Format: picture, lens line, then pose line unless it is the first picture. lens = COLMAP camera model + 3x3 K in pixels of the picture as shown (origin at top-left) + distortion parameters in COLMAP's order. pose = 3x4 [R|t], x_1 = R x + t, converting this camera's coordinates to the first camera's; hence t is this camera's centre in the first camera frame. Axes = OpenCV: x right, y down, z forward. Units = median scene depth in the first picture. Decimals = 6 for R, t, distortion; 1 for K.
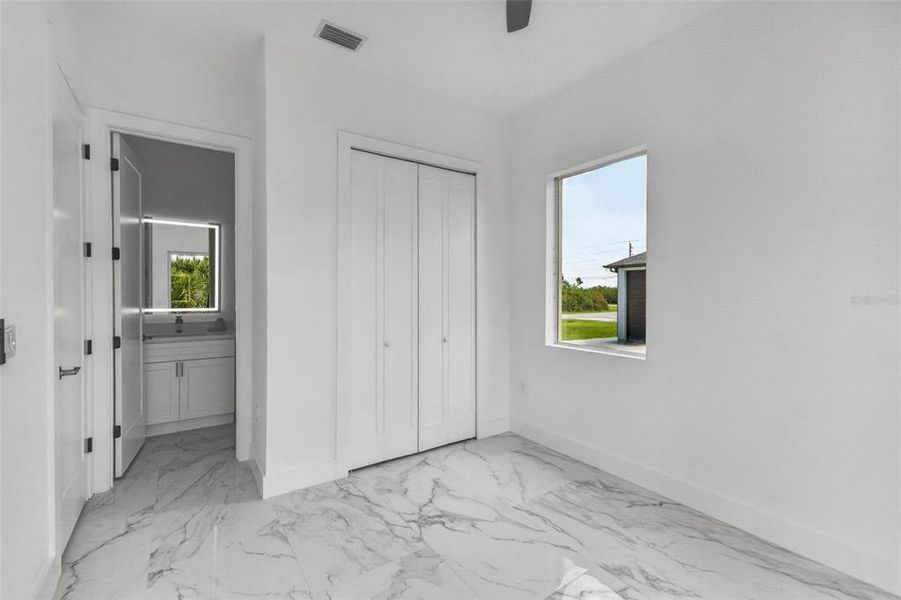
lens RADIAL K [[392.8, 0, 450.5], [0, 392.8, 296.6], [0, 0, 1]] dist [-0.002786, -0.000904]
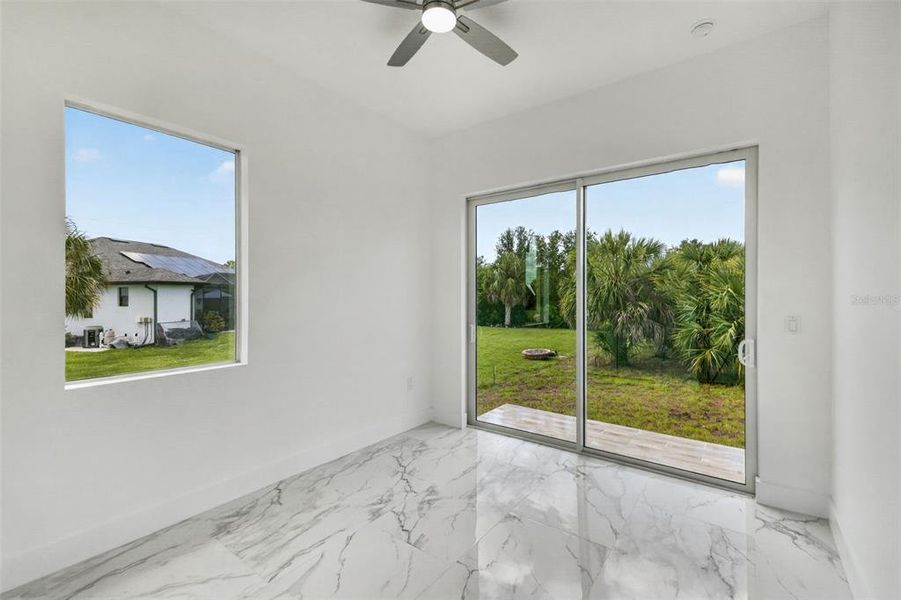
lens RADIAL K [[392.8, 0, 444.7], [0, 392.8, 314.8], [0, 0, 1]] dist [-0.002786, -0.000904]
pose [[-0.306060, -0.046678, 0.950867, -0.626510], [0.024989, 0.998059, 0.057038, -0.009361], [-0.951684, 0.041218, -0.304300, 0.873576]]
